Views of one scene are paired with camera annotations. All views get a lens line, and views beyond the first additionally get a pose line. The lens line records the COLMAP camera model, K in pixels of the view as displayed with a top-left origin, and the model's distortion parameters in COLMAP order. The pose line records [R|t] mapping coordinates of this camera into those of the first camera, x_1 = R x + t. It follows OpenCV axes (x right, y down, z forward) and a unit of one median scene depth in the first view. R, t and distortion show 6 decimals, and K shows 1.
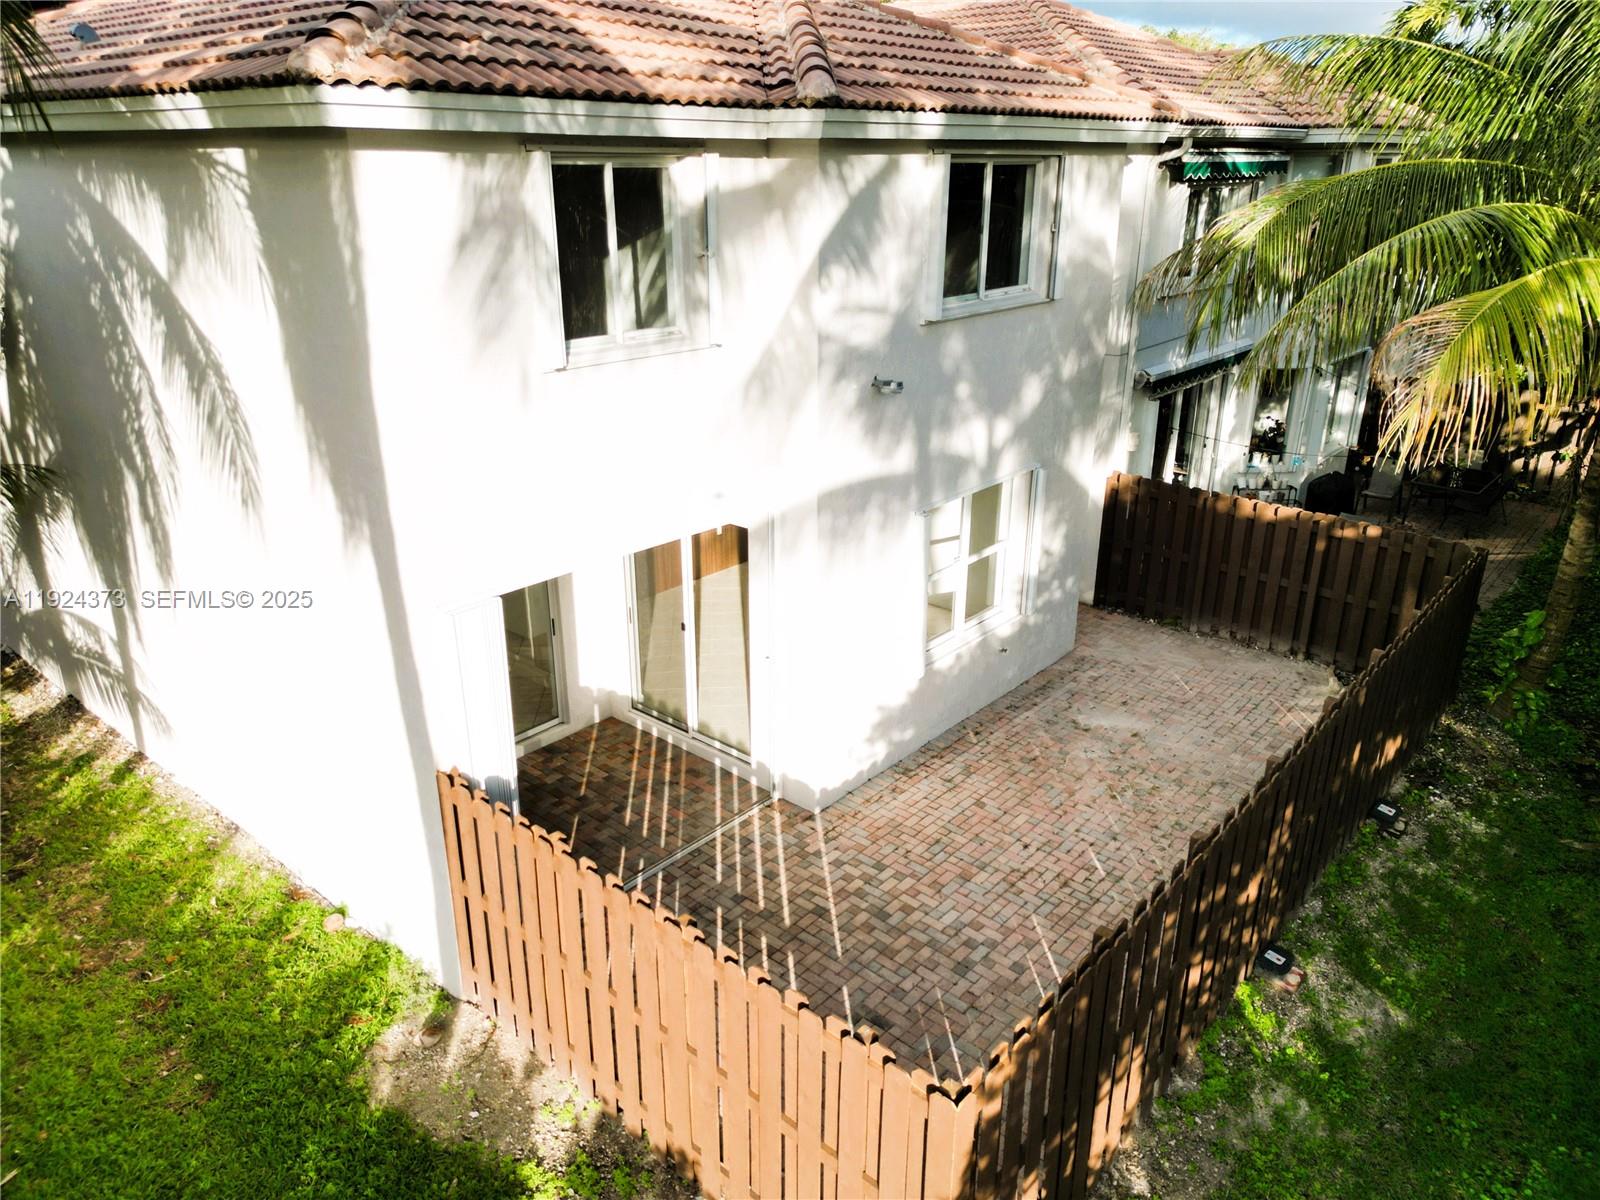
lens RADIAL K [[1126.3, 0, 799.2], [0, 1126.3, 602.7], [0, 0, 1]] dist [0.059791, -0.056086]
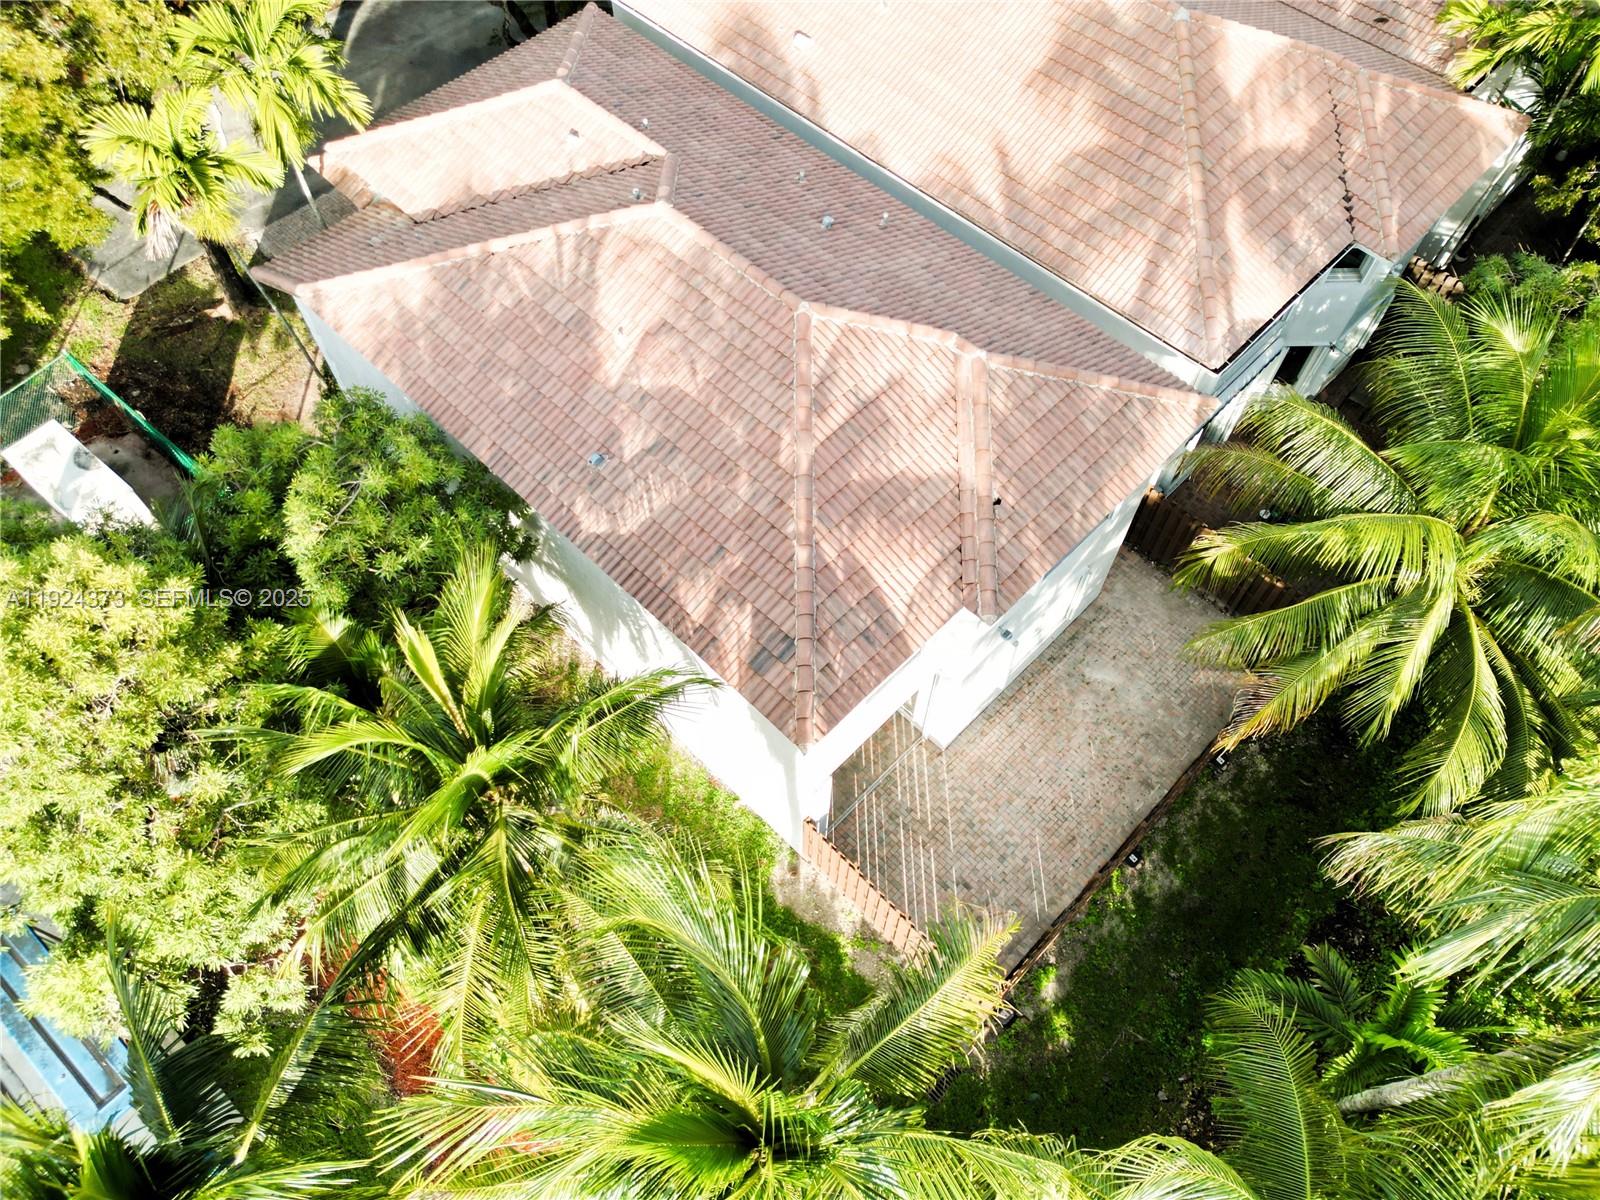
lens RADIAL K [[1126.3, 0, 799.2], [0, 1126.3, 602.7], [0, 0, 1]] dist [0.059791, -0.056086]
pose [[0.997823, 0.053531, -0.038511, -0.200756], [-0.019041, 0.792995, 0.608931, -1.400260], [0.063136, -0.606872, 0.792288, -0.553042]]
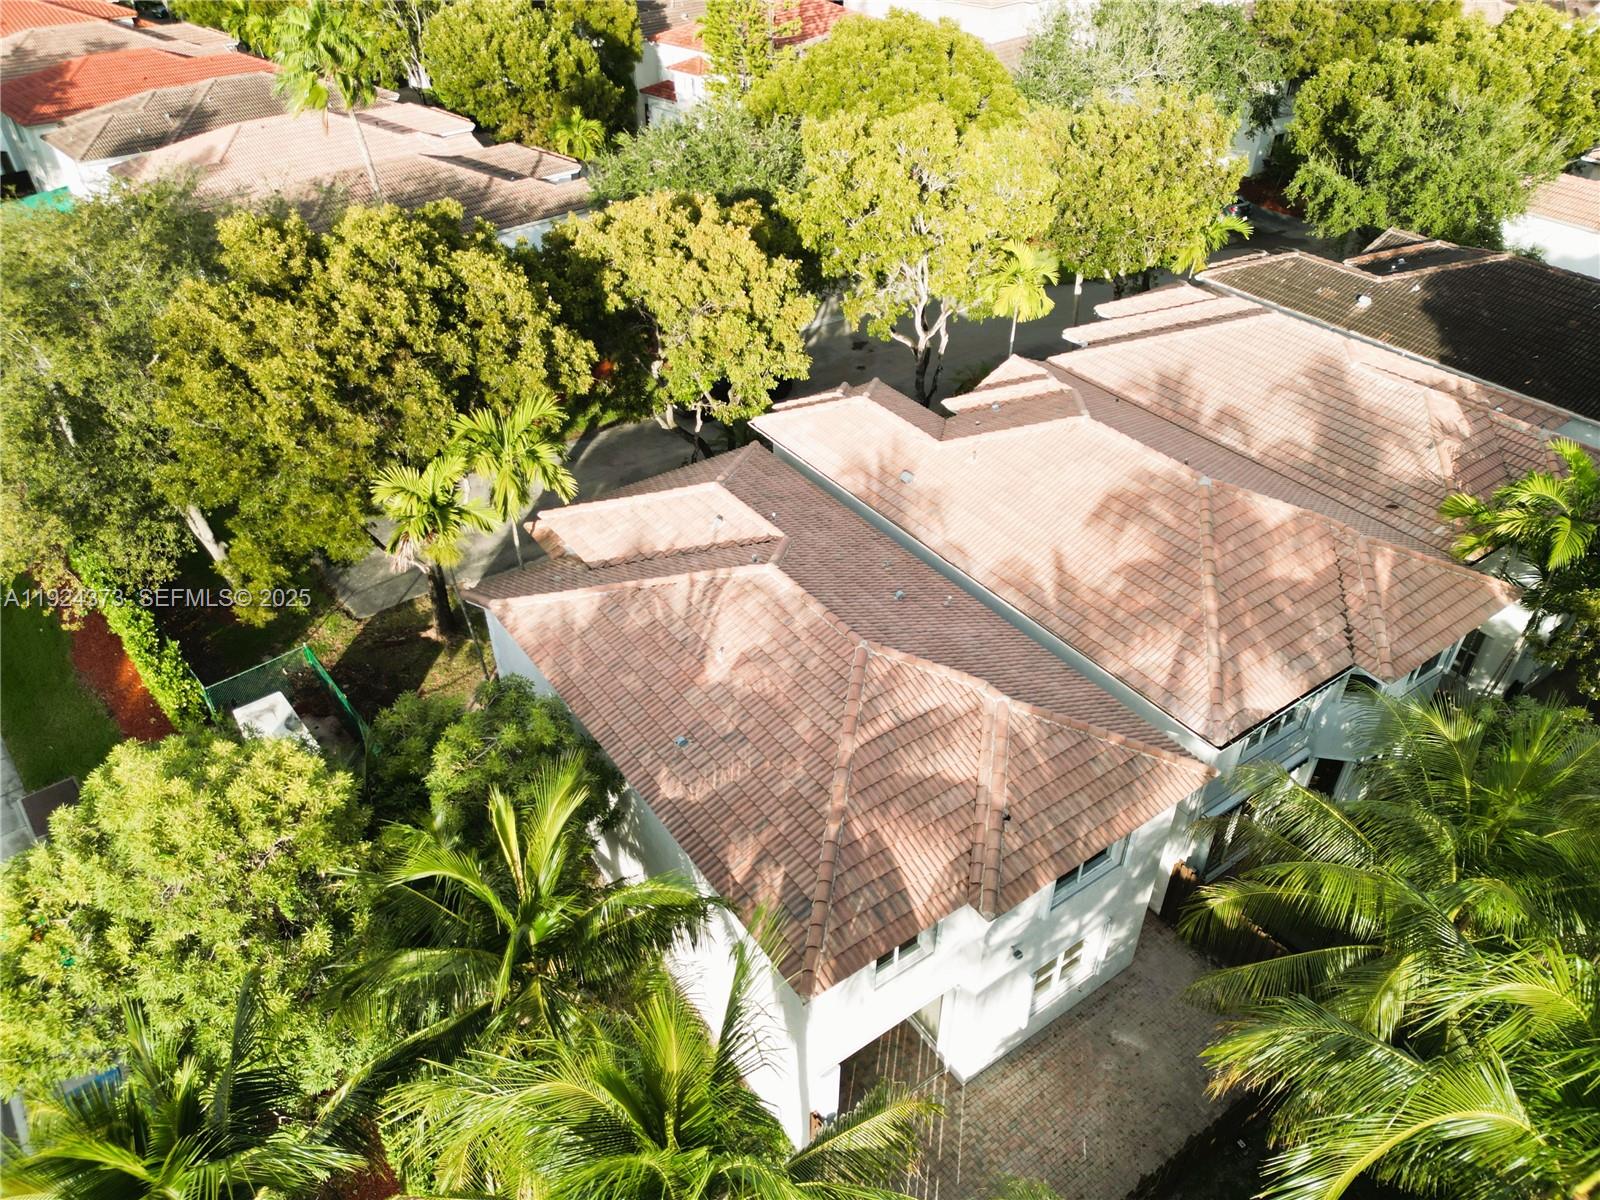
lens RADIAL K [[1126.3, 0, 799.2], [0, 1126.3, 602.7], [0, 0, 1]] dist [0.059791, -0.056086]
pose [[0.969391, 0.139104, -0.202316, 0.024138], [-0.080363, 0.958397, 0.273894, -1.367042], [0.231999, -0.249252, 0.940239, -0.960975]]
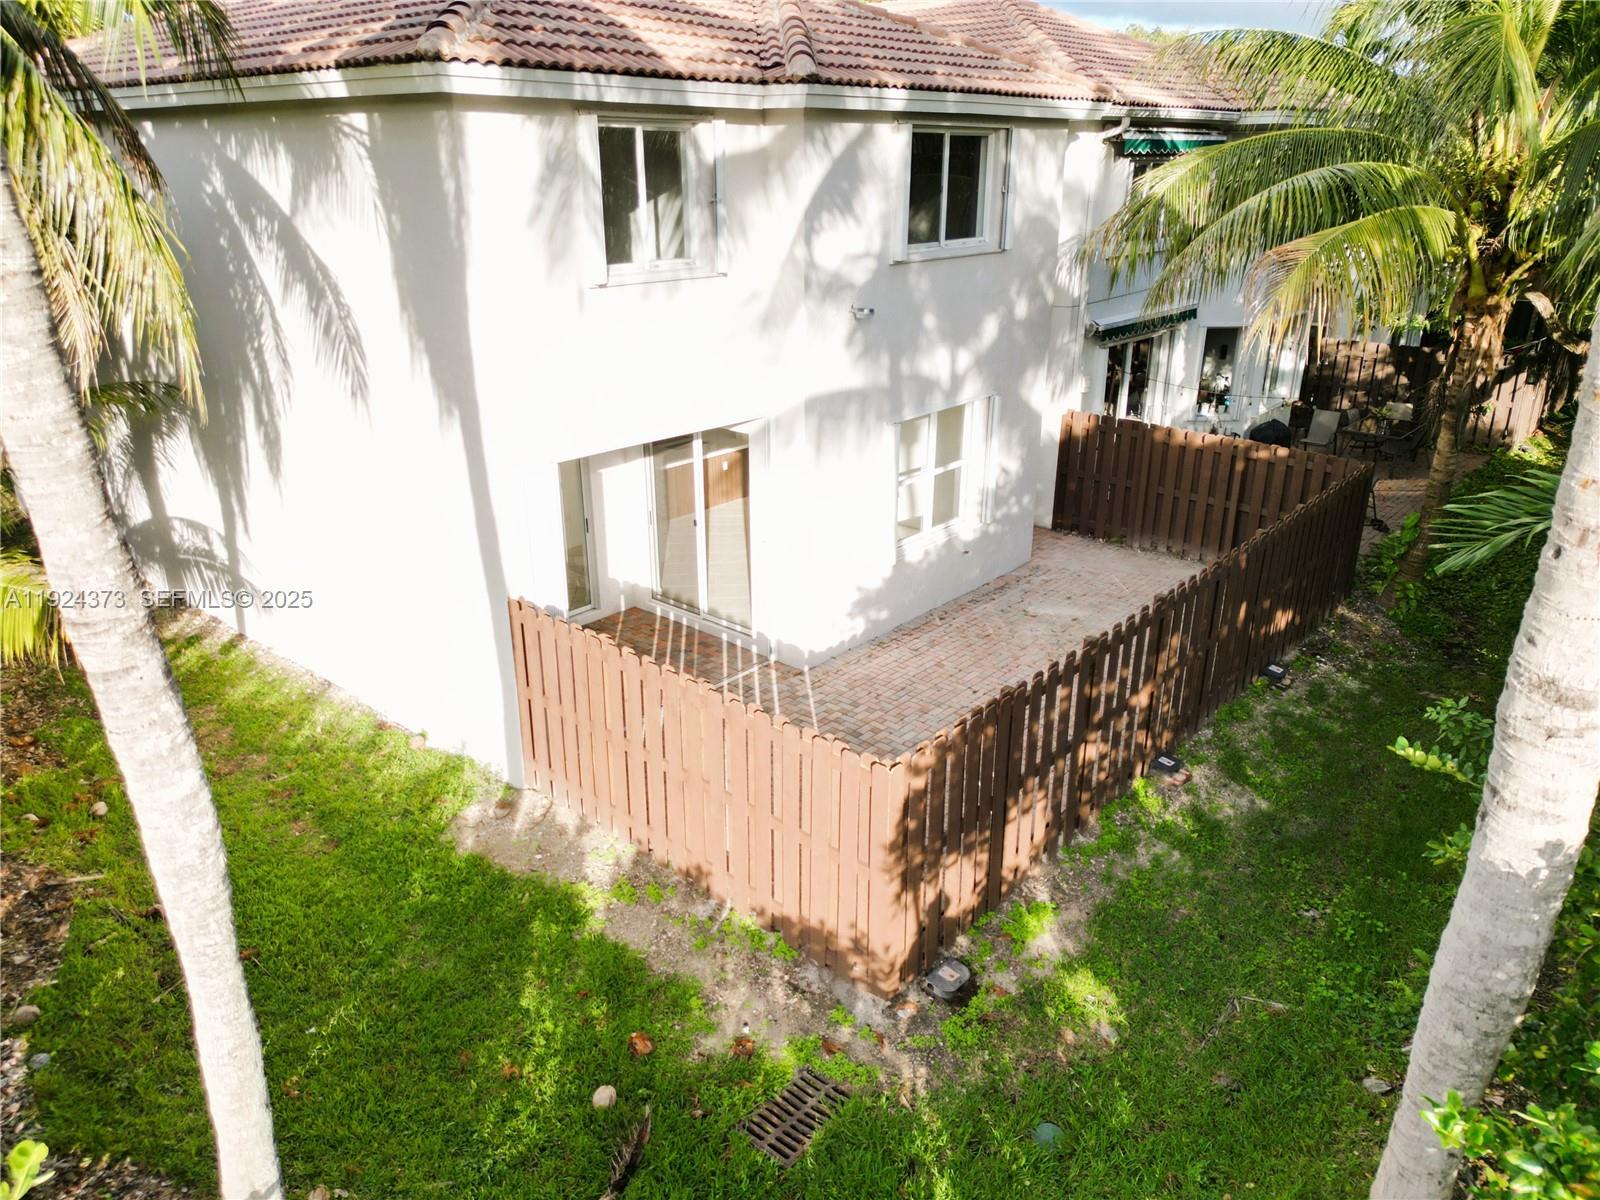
lens RADIAL K [[1125.9, 0, 799.6], [0, 1125.9, 604.4], [0, 0, 1]] dist [0.071365, -0.072589]
pose [[0.999987, -0.000027, -0.005104, 0.016029], [0.000028, 1.000000, 0.000181, 0.122870], [0.005104, -0.000182, 0.999987, -0.230758]]
